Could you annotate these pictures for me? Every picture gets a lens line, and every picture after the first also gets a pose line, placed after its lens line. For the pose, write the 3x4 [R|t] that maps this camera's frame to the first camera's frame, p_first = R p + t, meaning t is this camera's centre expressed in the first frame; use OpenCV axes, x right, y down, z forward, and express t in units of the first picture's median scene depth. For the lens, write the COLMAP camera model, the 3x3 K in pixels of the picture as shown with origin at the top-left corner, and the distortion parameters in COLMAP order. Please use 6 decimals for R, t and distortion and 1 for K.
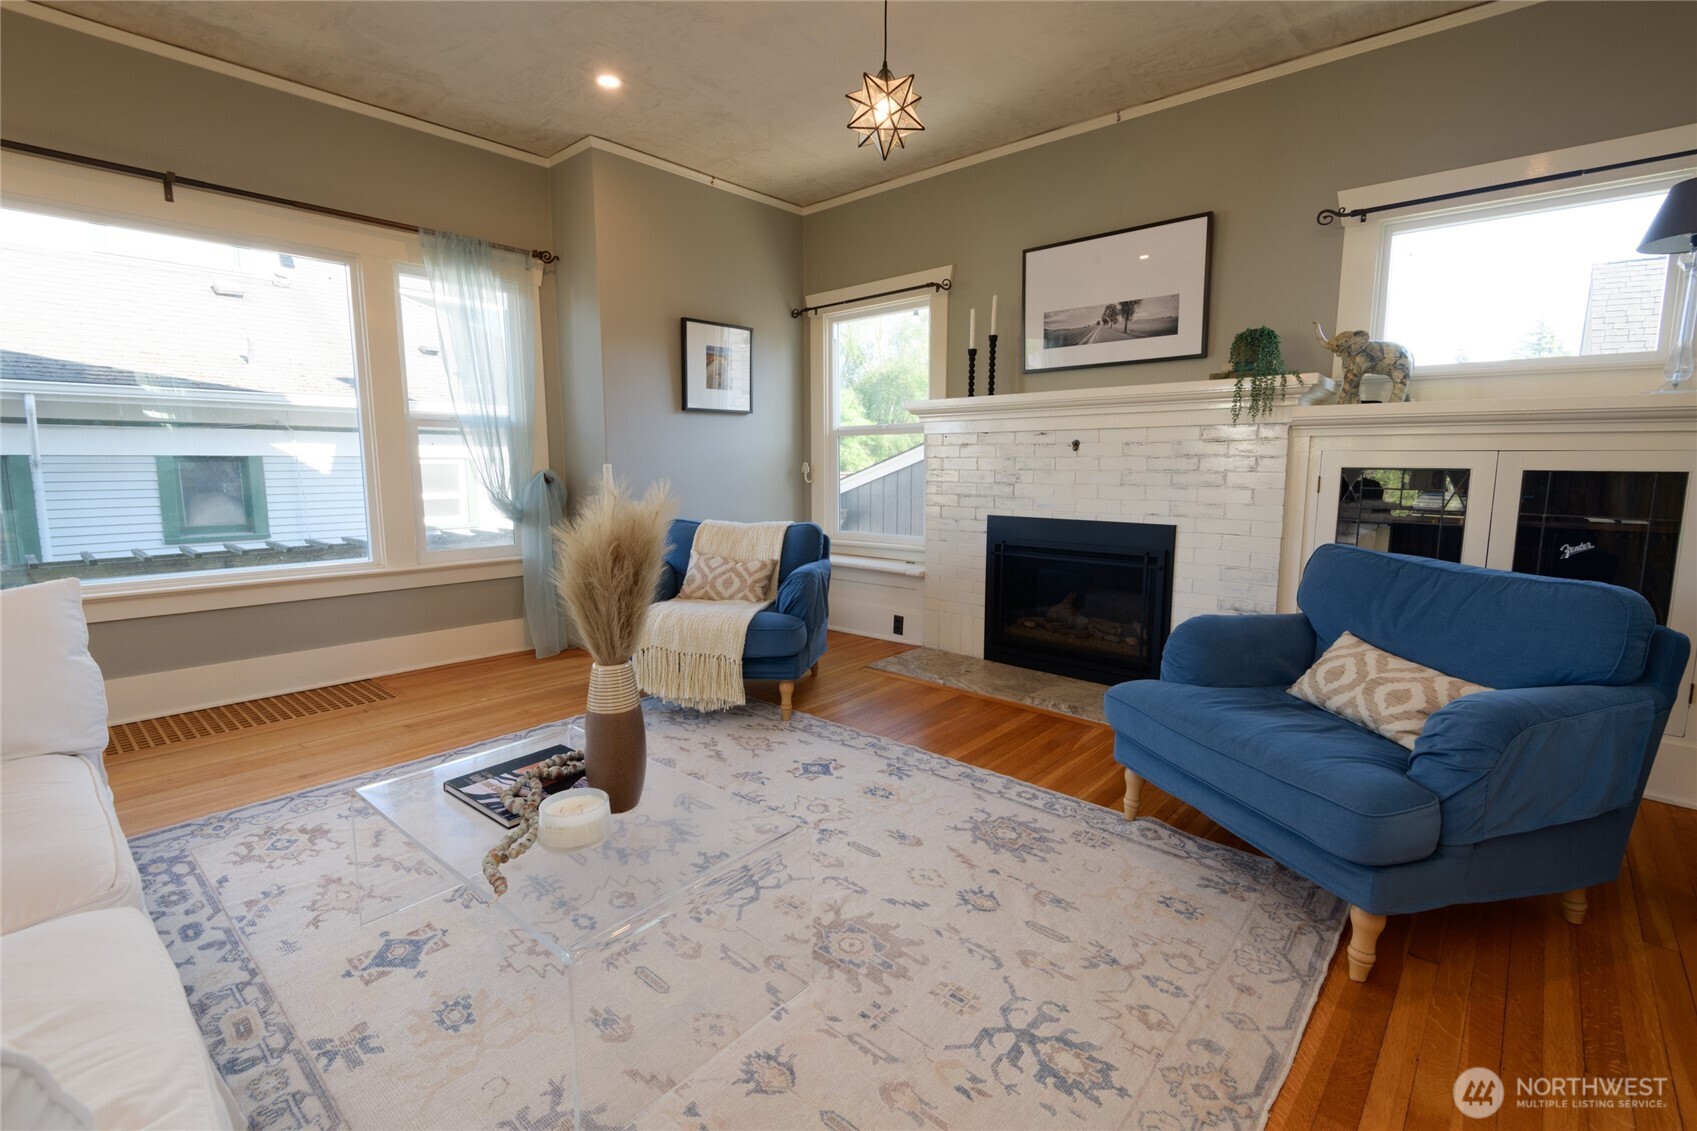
lens RADIAL K [[764.6, 0, 848.5], [0, 764.6, 565.5], [0, 0, 1]] dist [0.038256, -0.021412]
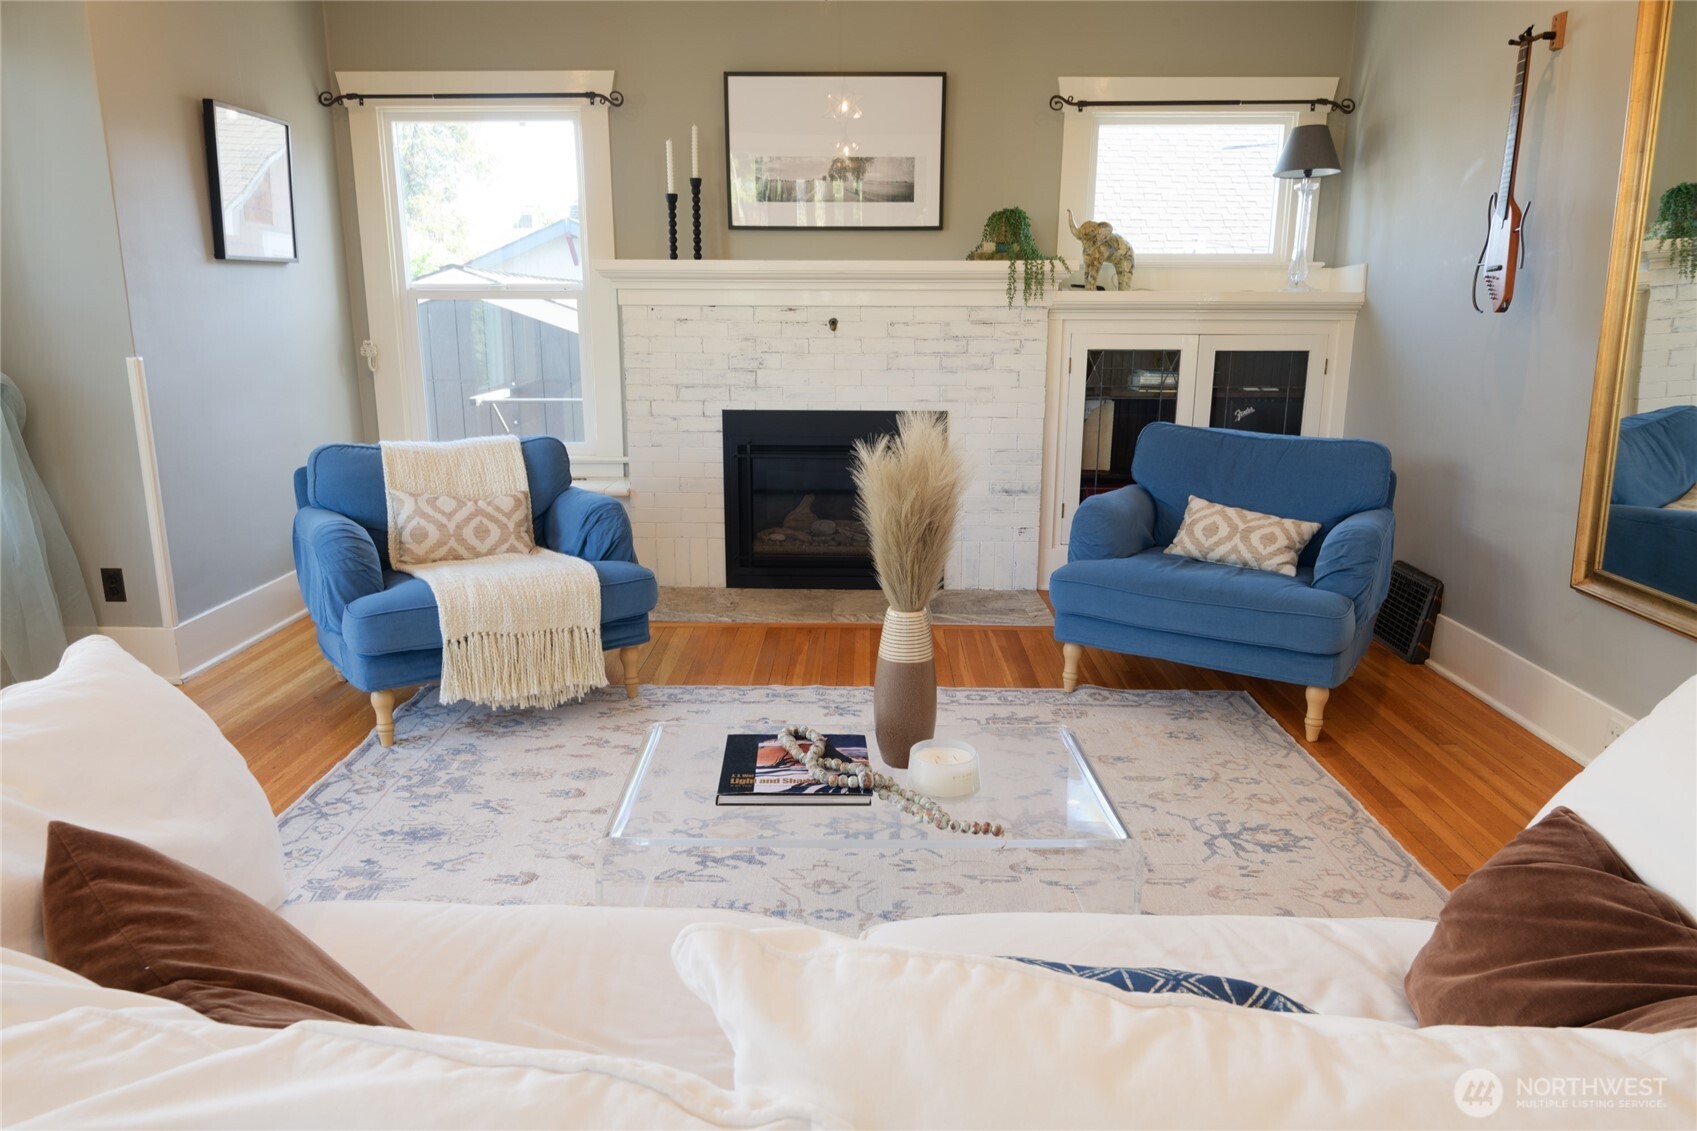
lens RADIAL K [[1118.1, 0, 848.5], [0, 1118.1, 565.5], [0, 0, 1]] dist [0.047077, -0.001027]
pose [[0.754617, -0.148138, 0.639225, -0.643935], [0.086581, 0.988144, 0.126788, -0.054087], [-0.650428, -0.040332, 0.758496, 0.013867]]
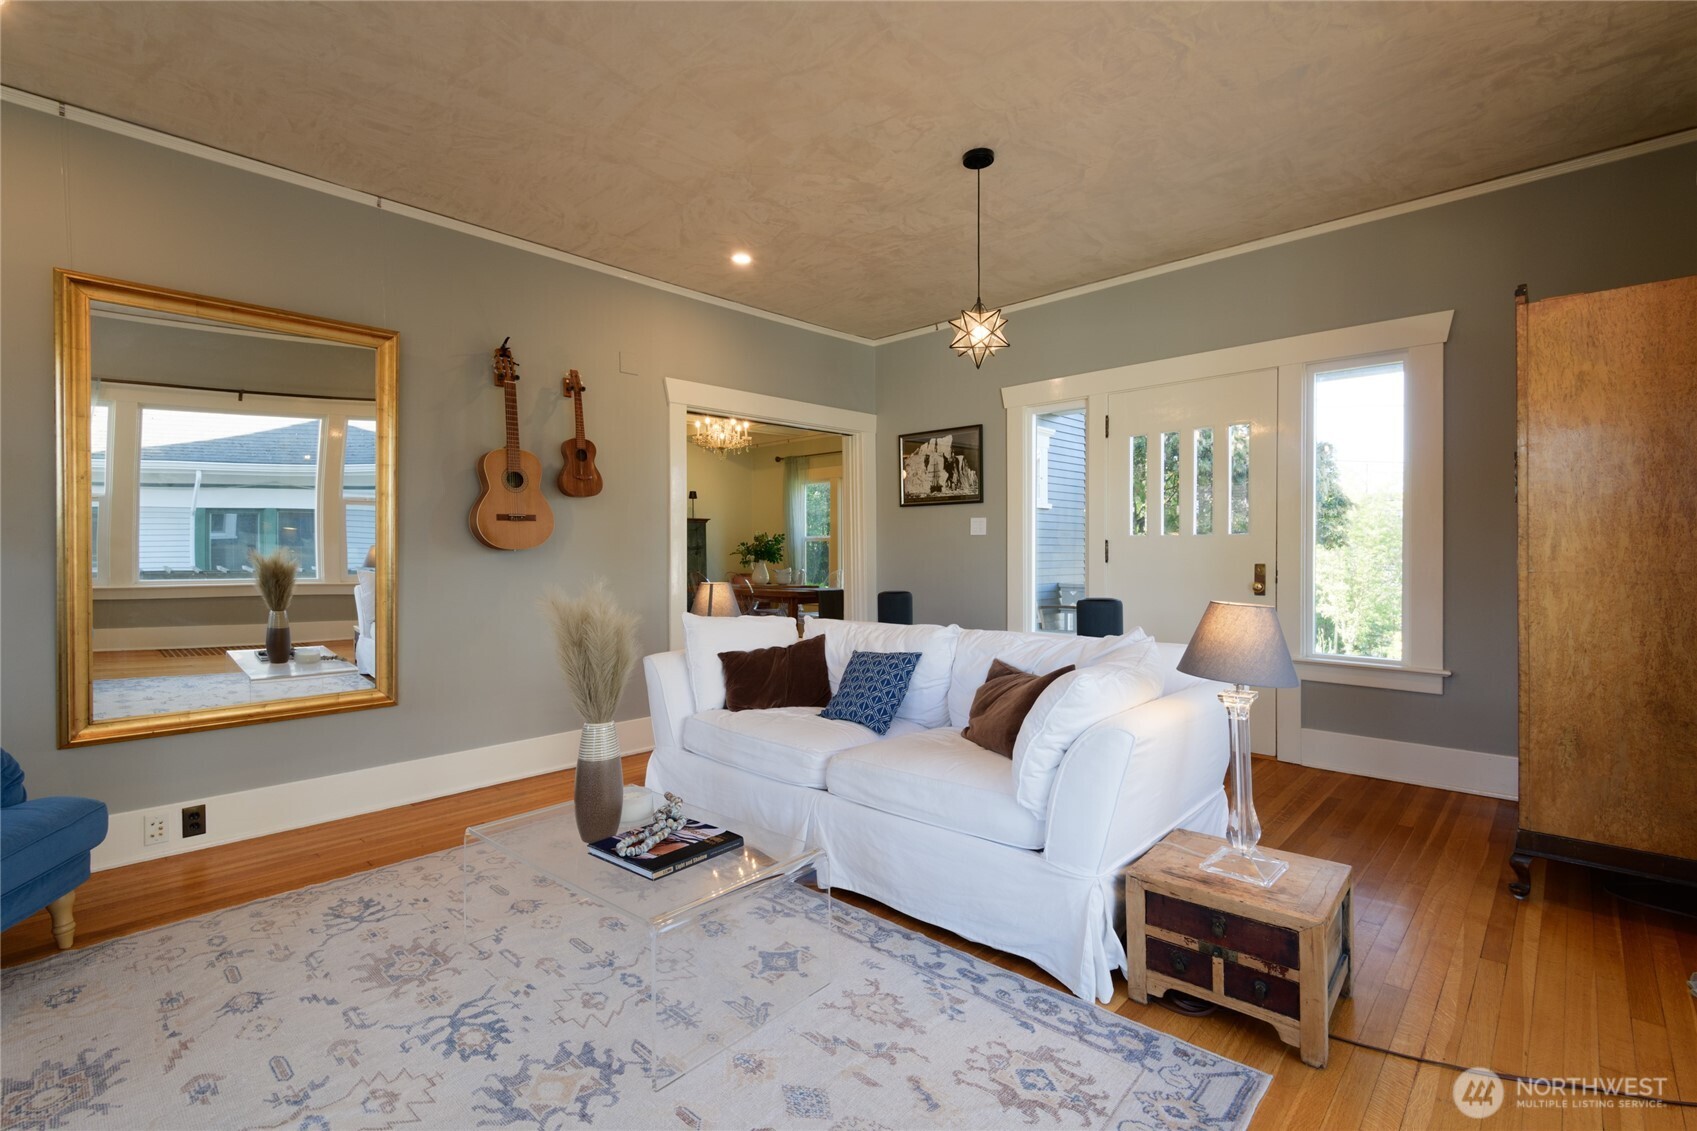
lens RADIAL K [[764.6, 0, 848.5], [0, 764.6, 565.5], [0, 0, 1]] dist [0.038256, -0.021412]
pose [[-0.999710, 0.005140, 0.023520, -0.404601], [0.008655, 0.988358, 0.151899, -0.174813], [-0.022466, 0.152058, -0.988116, 1.185953]]
